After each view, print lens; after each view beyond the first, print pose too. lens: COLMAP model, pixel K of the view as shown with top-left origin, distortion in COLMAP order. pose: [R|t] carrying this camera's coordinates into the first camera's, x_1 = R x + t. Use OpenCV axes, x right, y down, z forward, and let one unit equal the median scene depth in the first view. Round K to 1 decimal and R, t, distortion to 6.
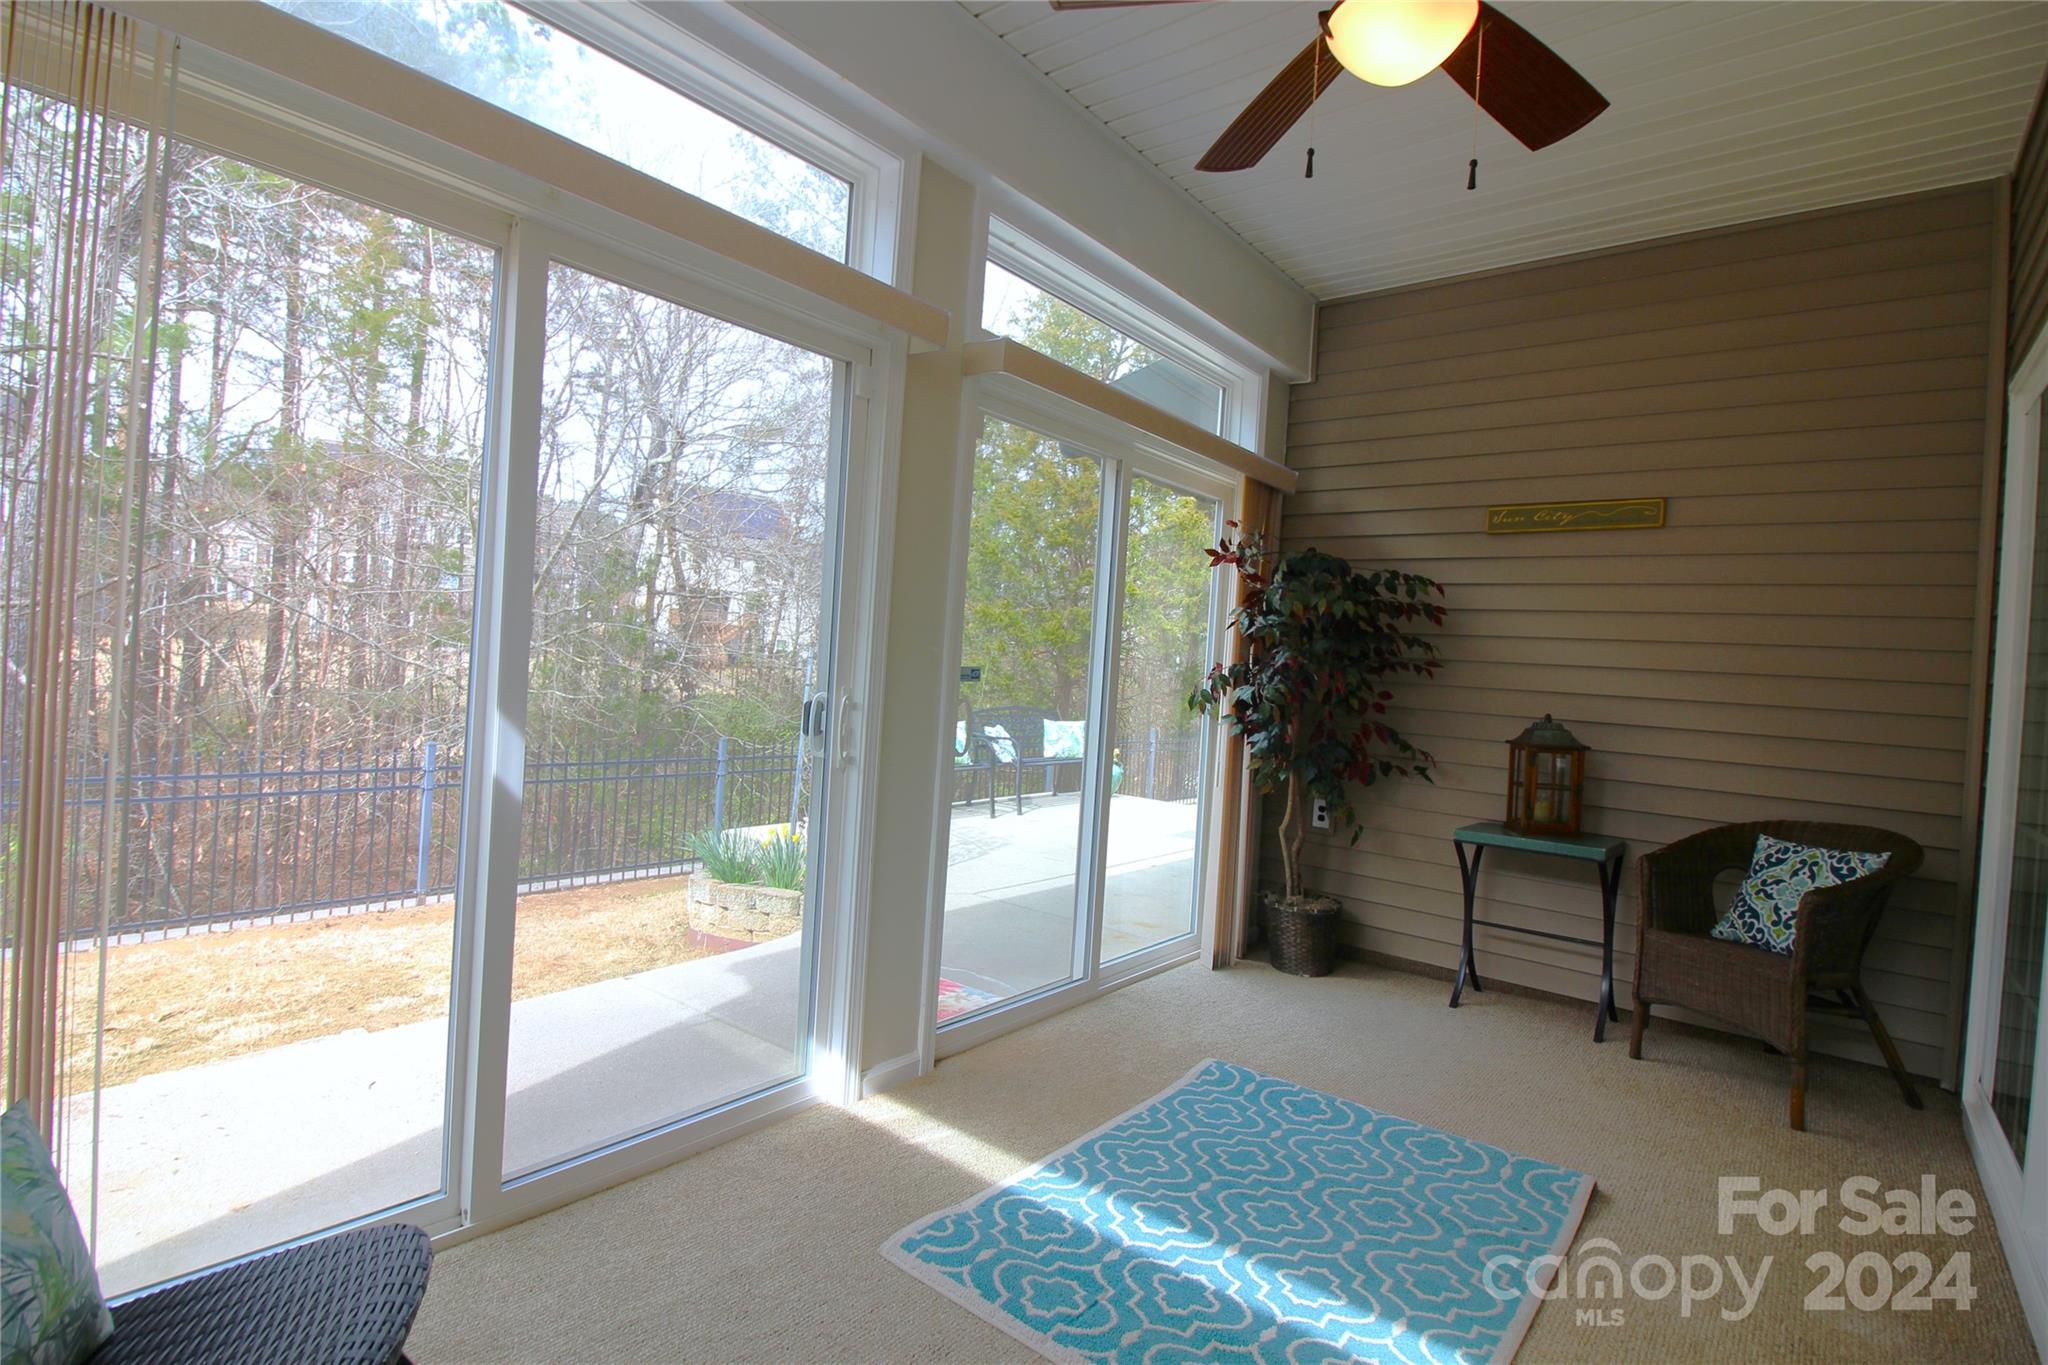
lens RADIAL K [[982.4, 0, 1014.4], [0, 982.4, 670.2], [0, 0, 1]] dist [0.000102, -0.008904]
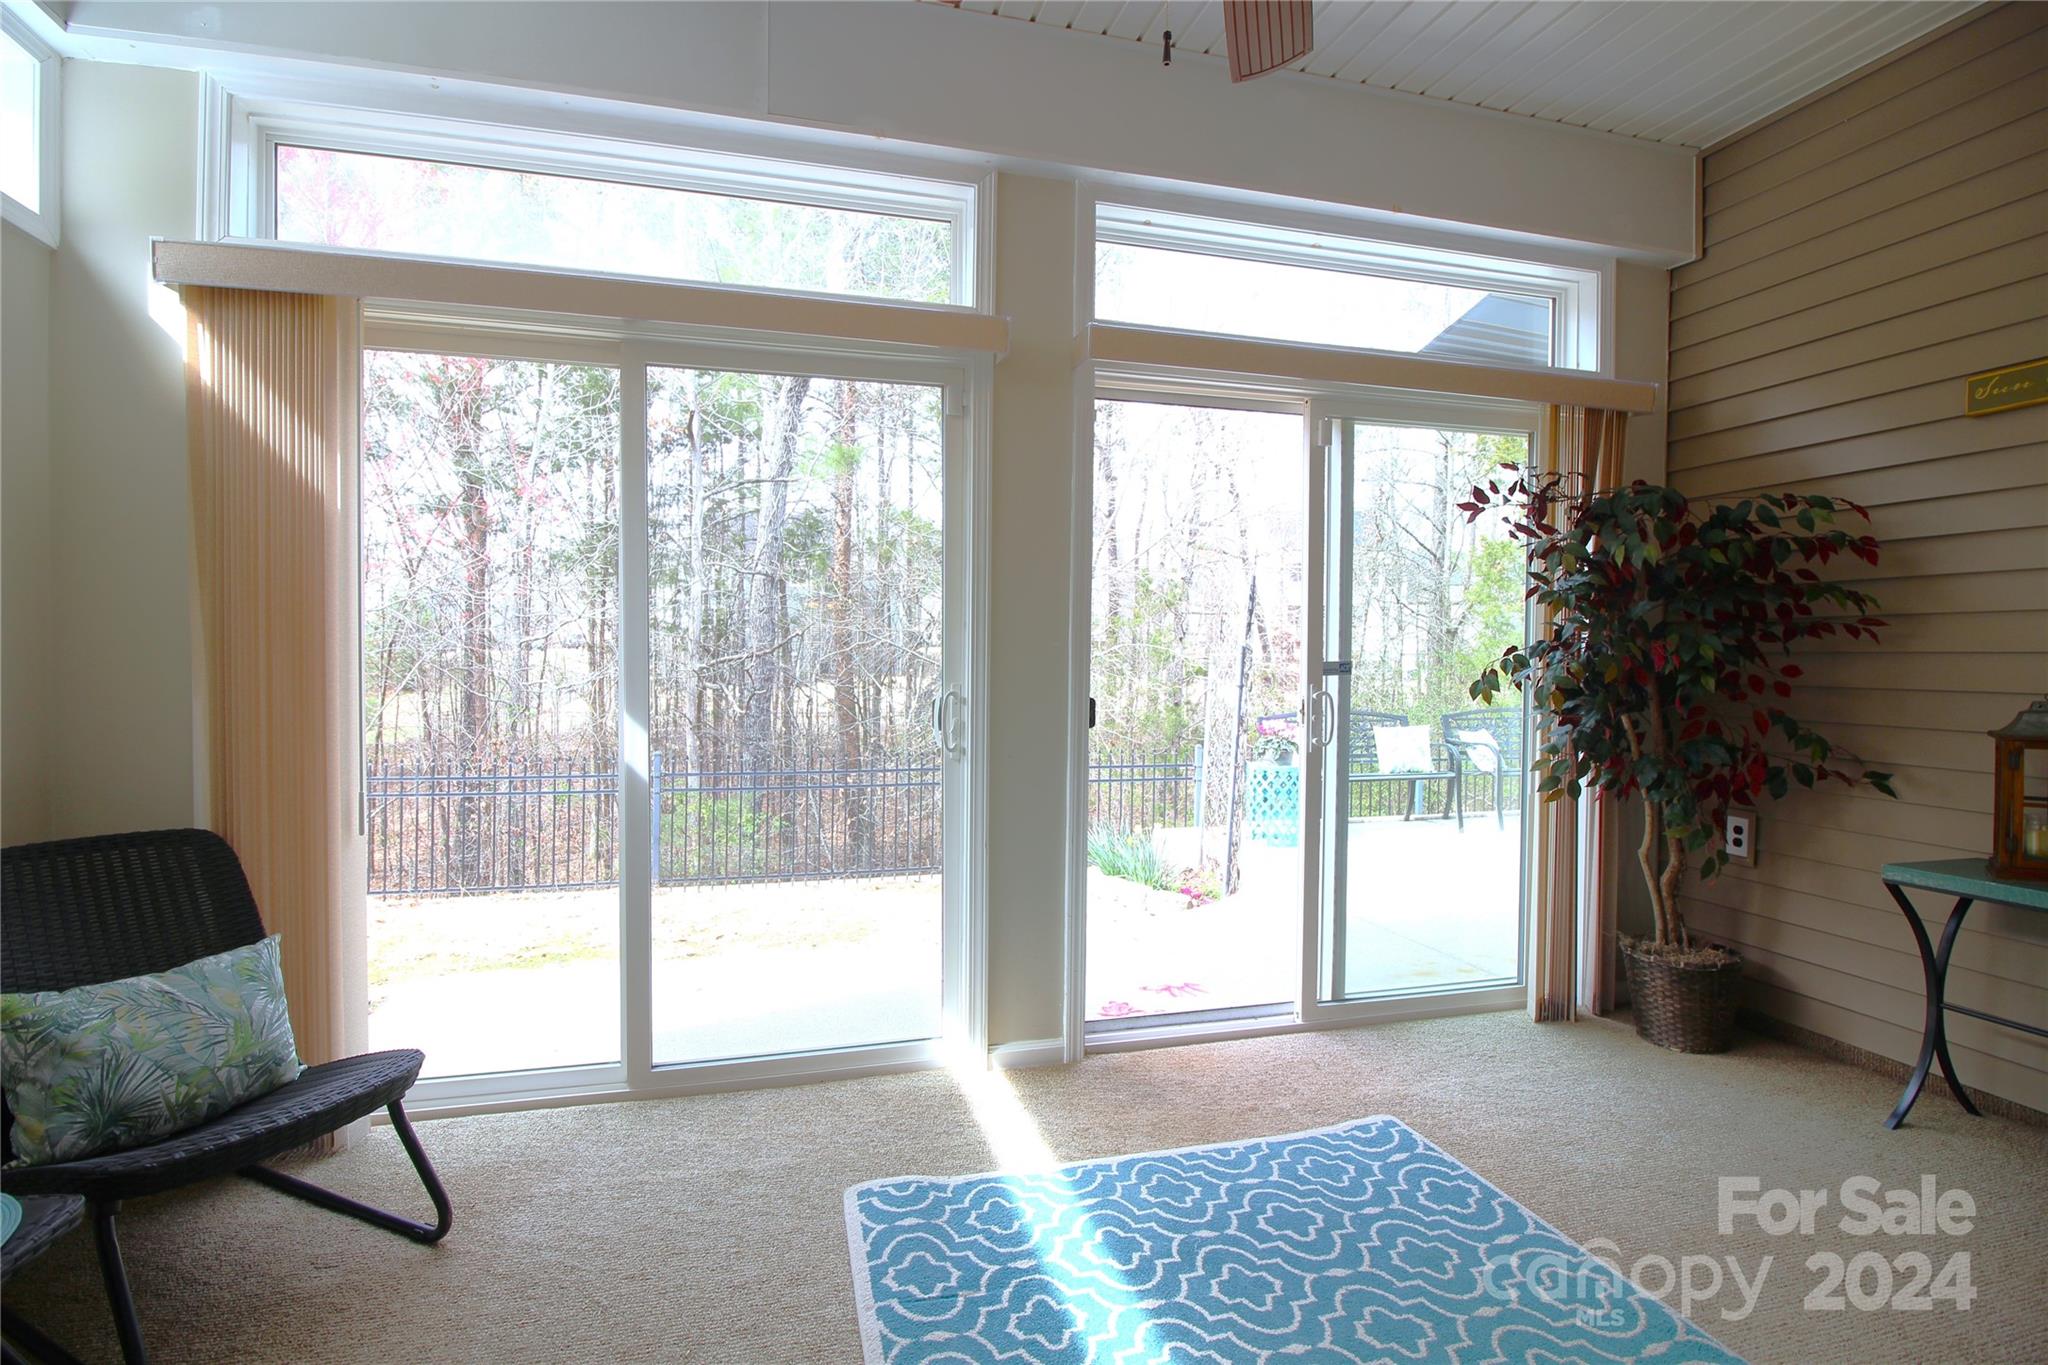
lens RADIAL K [[949.1, 0, 1008.5], [0, 949.1, 681.9], [0, 0, 1]] dist [-0.011676, -0.006046]
pose [[0.810649, -0.041967, -0.584026, 0.444026], [0.040233, 0.999063, -0.015946, 0.030049], [0.584148, -0.010571, 0.811578, 0.171571]]
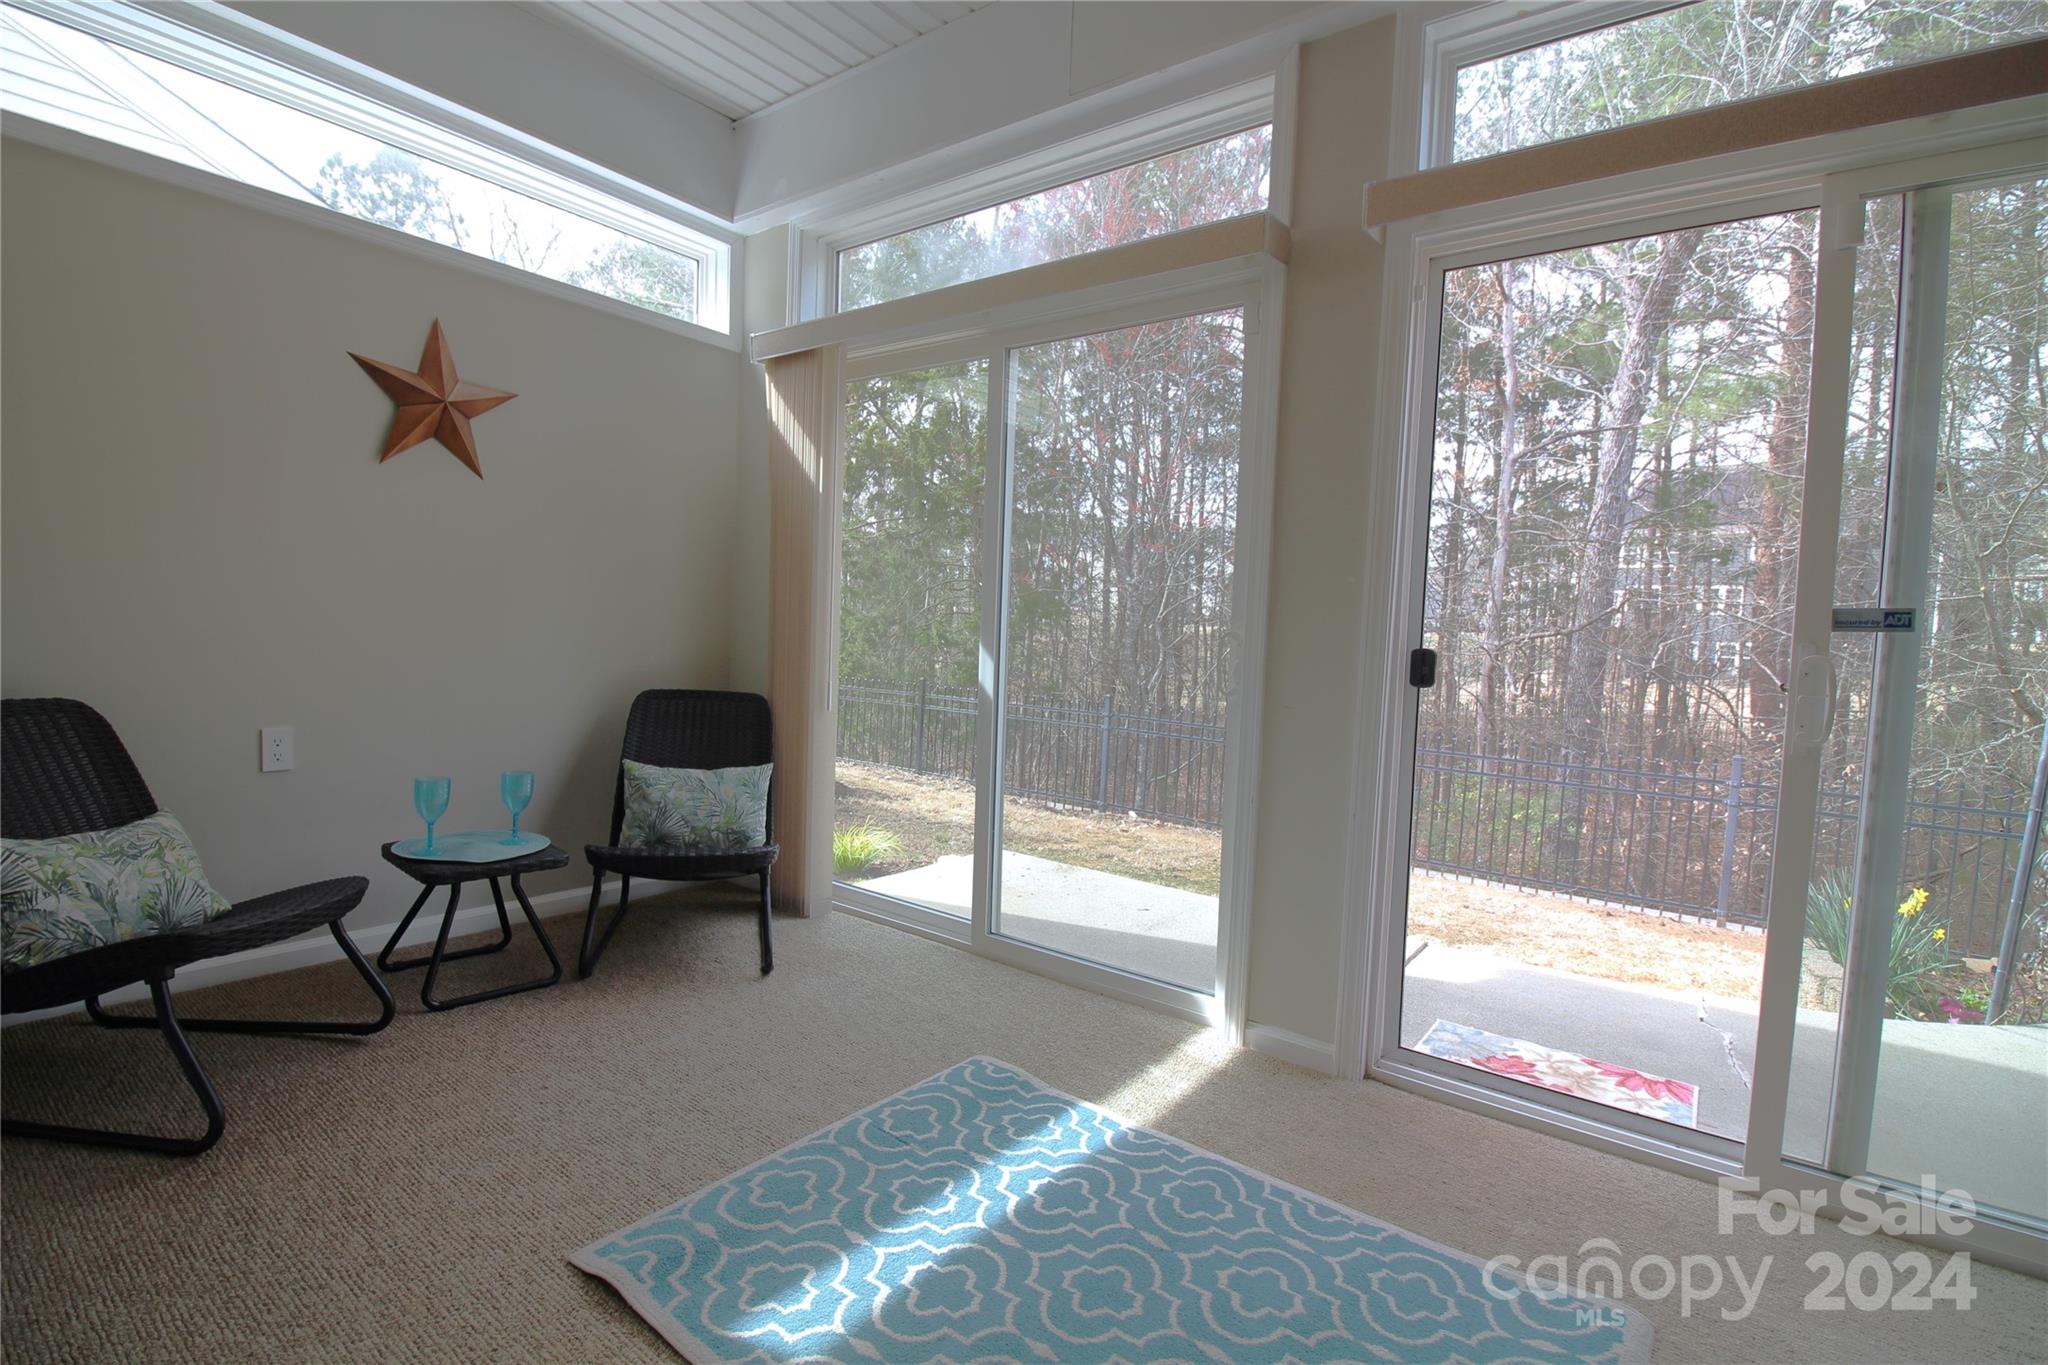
lens RADIAL K [[949.1, 0, 1002.0], [0, 949.1, 682.2], [0, 0, 1]] dist [-0.011676, -0.006046]
pose [[0.038774, 0.002162, -0.999246, 0.721376], [-0.043672, 0.999046, 0.000467, 0.077780], [0.998293, 0.043621, 0.038832, 0.657556]]
